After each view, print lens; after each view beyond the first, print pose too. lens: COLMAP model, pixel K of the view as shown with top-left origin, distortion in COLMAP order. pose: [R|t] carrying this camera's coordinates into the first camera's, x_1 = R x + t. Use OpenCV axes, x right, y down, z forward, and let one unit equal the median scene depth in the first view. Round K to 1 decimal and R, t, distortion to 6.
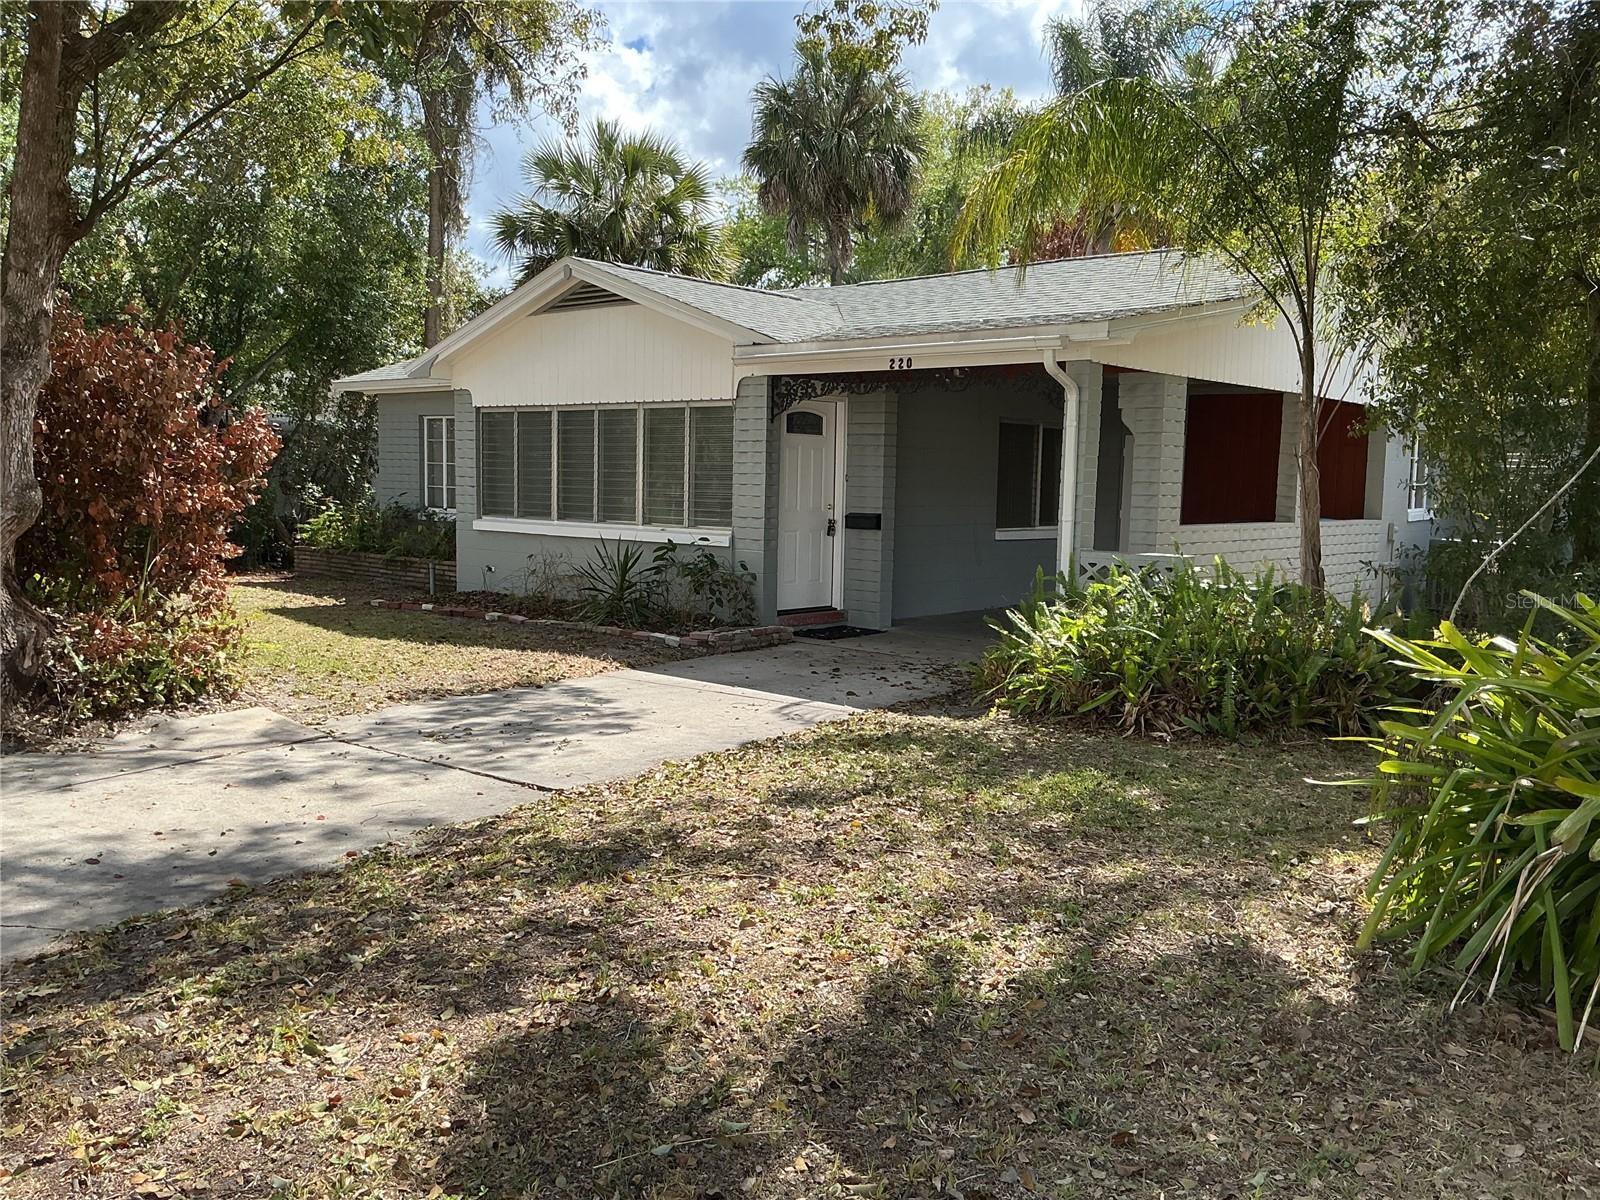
lens RADIAL K [[1322.5, 0, 793.8], [0, 1322.5, 597.6], [0, 0, 1]] dist [0.106351, -0.197868]
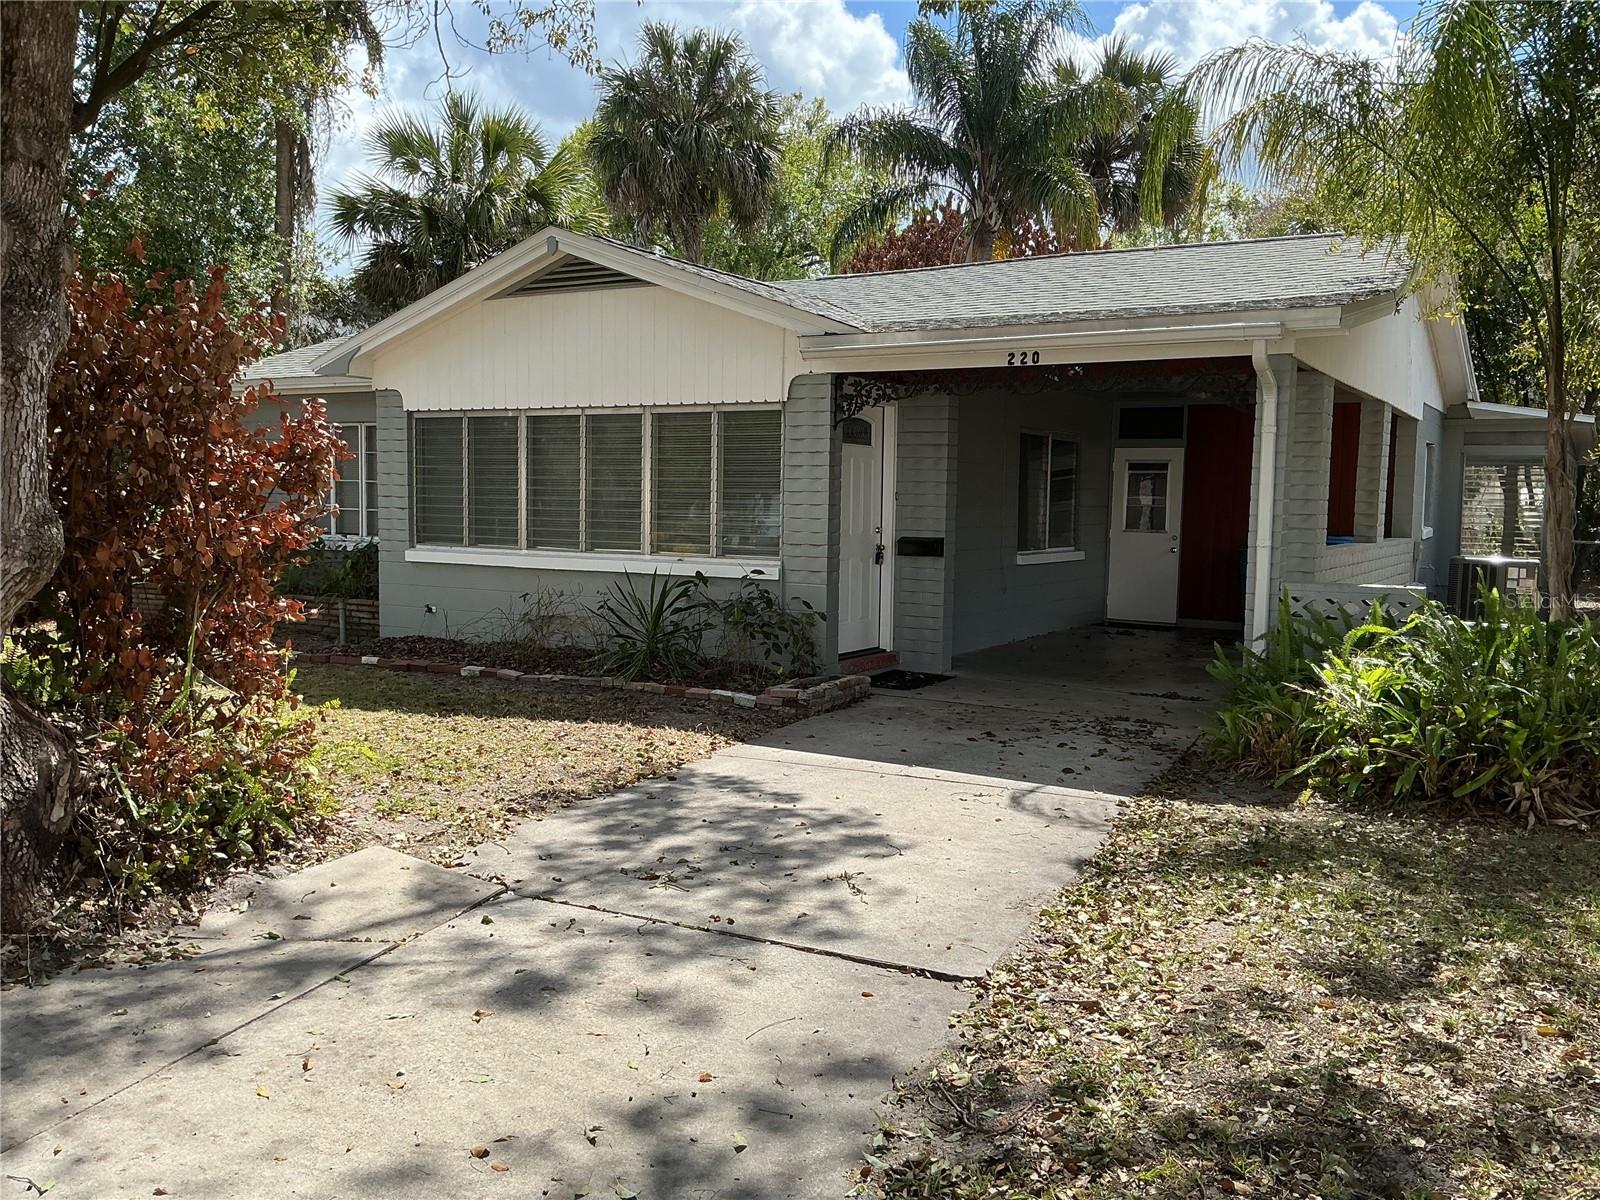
lens RADIAL K [[1322.5, 0, 793.8], [0, 1322.5, 597.6], [0, 0, 1]] dist [0.106351, -0.197868]
pose [[0.982597, -0.018814, 0.184797, -0.187341], [0.021107, 0.999723, -0.010447, -0.018158], [-0.184549, 0.014166, 0.982721, 0.182133]]
